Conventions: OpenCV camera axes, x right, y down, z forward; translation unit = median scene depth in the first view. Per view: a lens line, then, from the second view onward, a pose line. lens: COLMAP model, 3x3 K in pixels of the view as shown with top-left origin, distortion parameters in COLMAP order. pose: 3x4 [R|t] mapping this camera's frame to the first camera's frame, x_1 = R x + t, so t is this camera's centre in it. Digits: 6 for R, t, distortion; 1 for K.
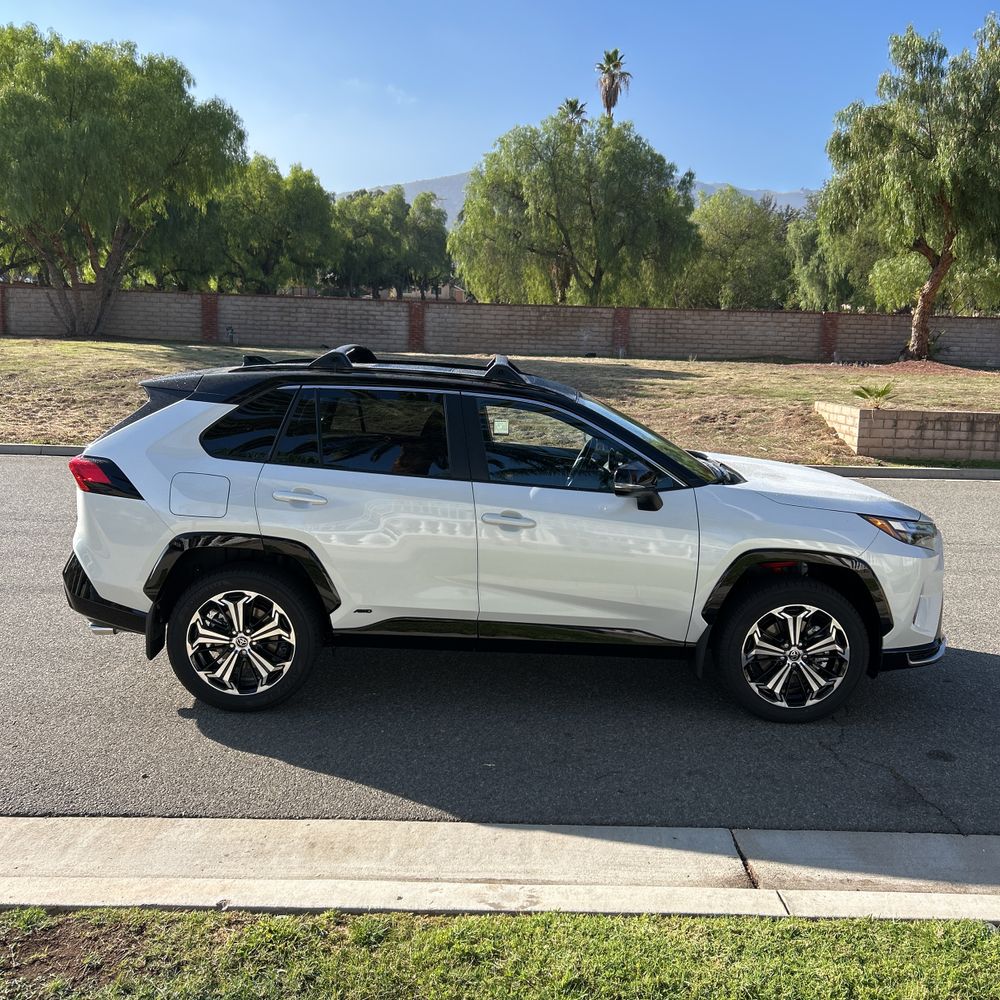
lens RADIAL K [[998.2, 0, 502.8], [0, 998.2, 479.6], [0, 0, 1]] dist [0.153991, -0.420433]
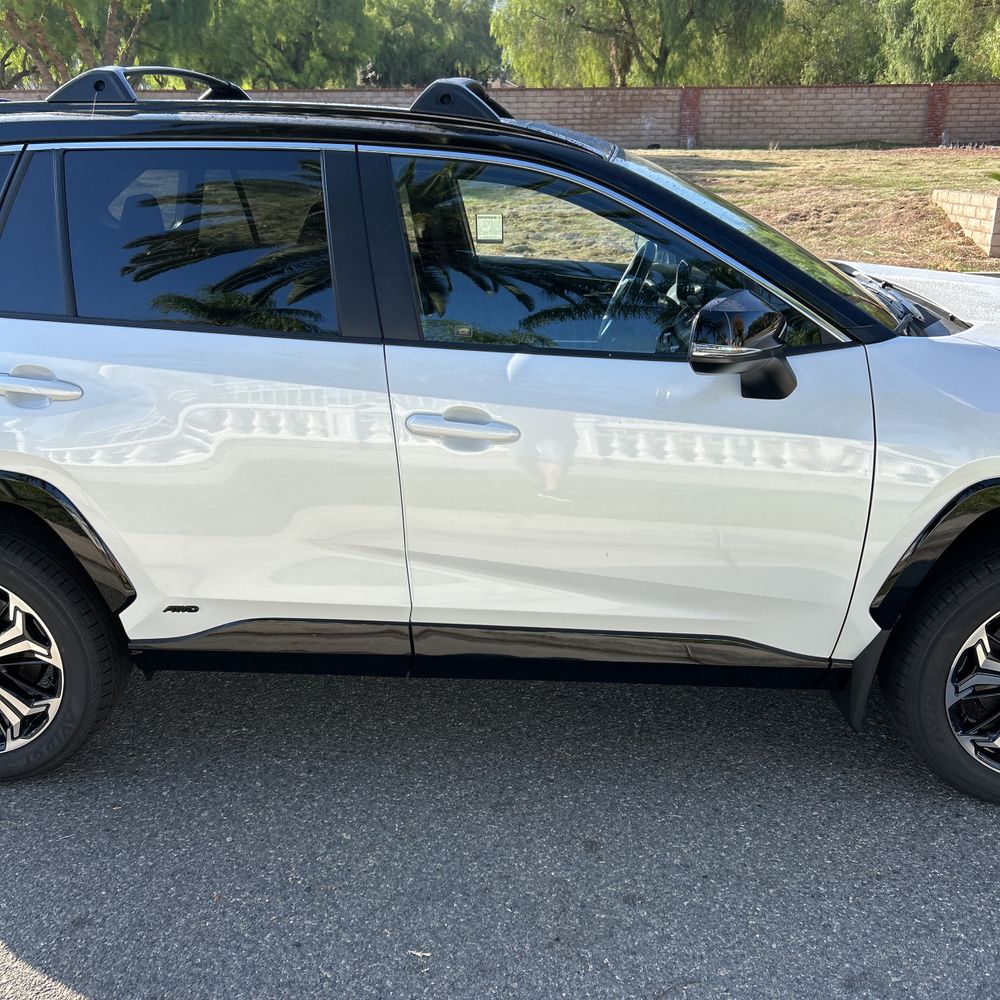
lens RADIAL K [[1011.4, 0, 490.5], [0, 1011.4, 493.9], [0, 0, 1]] dist [0.007473, 0.012796]
pose [[0.997240, -0.011938, -0.073277, 0.007872], [0.025909, 0.980898, 0.192790, -0.002856], [0.069575, -0.194157, 0.978500, 0.078147]]
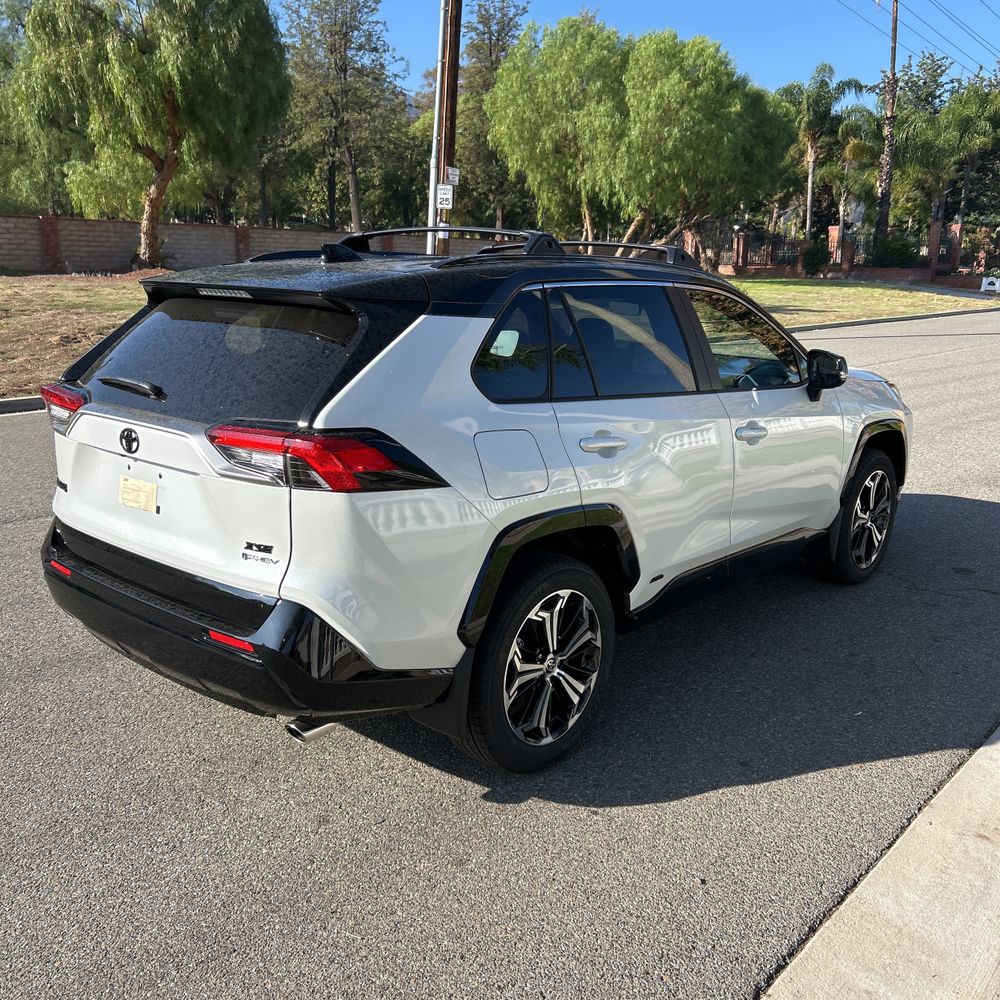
lens RADIAL K [[1011.4, 0, 490.5], [0, 1011.4, 493.9], [0, 0, 1]] dist [0.007473, 0.012796]
pose [[0.667864, -0.186263, 0.720599, -0.113879], [0.115354, 0.982384, 0.147017, -0.008912], [-0.735289, -0.015063, 0.677586, 0.084958]]
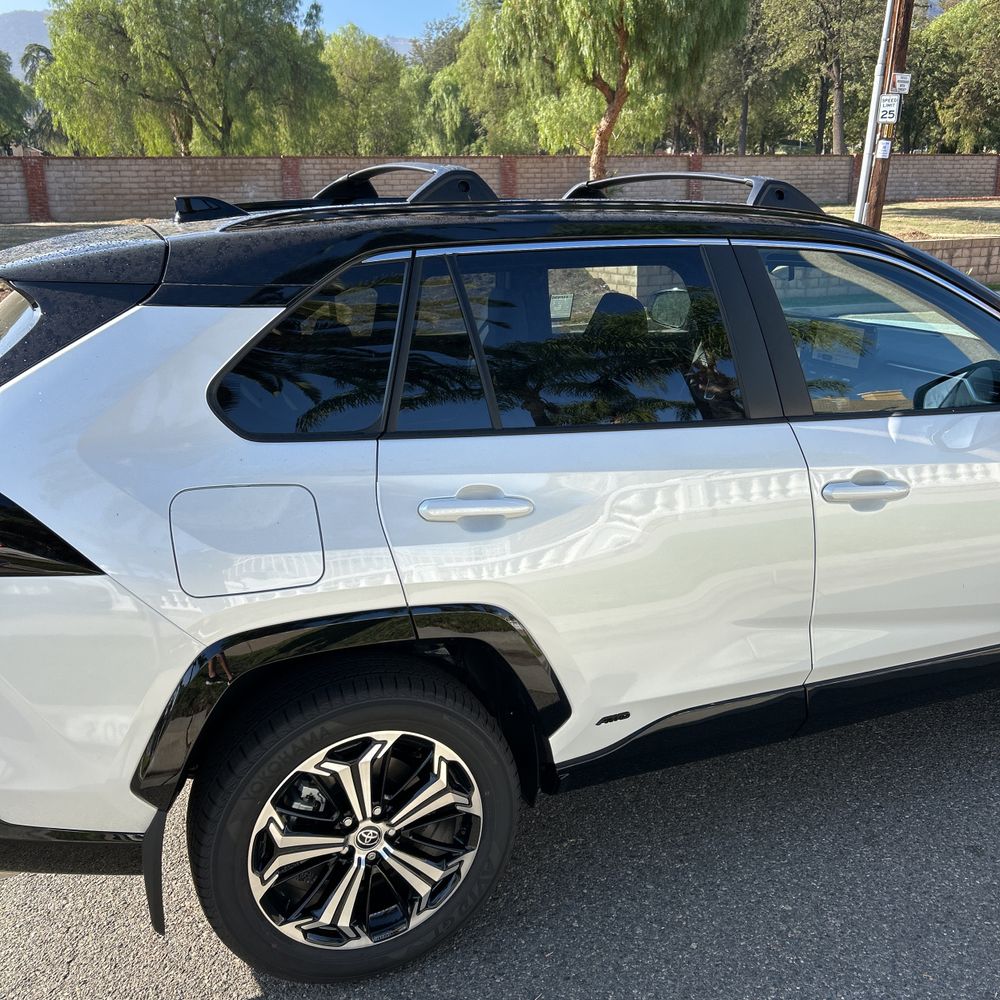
lens RADIAL K [[1006.6, 0, 494.7], [0, 1006.6, 479.0], [0, 0, 1]] dist [0.041695, -0.041047]
pose [[0.931159, -0.143773, 0.335069, -0.050177], [0.098346, 0.983950, 0.148895, -0.008757], [-0.351098, -0.105692, 0.930354, 0.086498]]
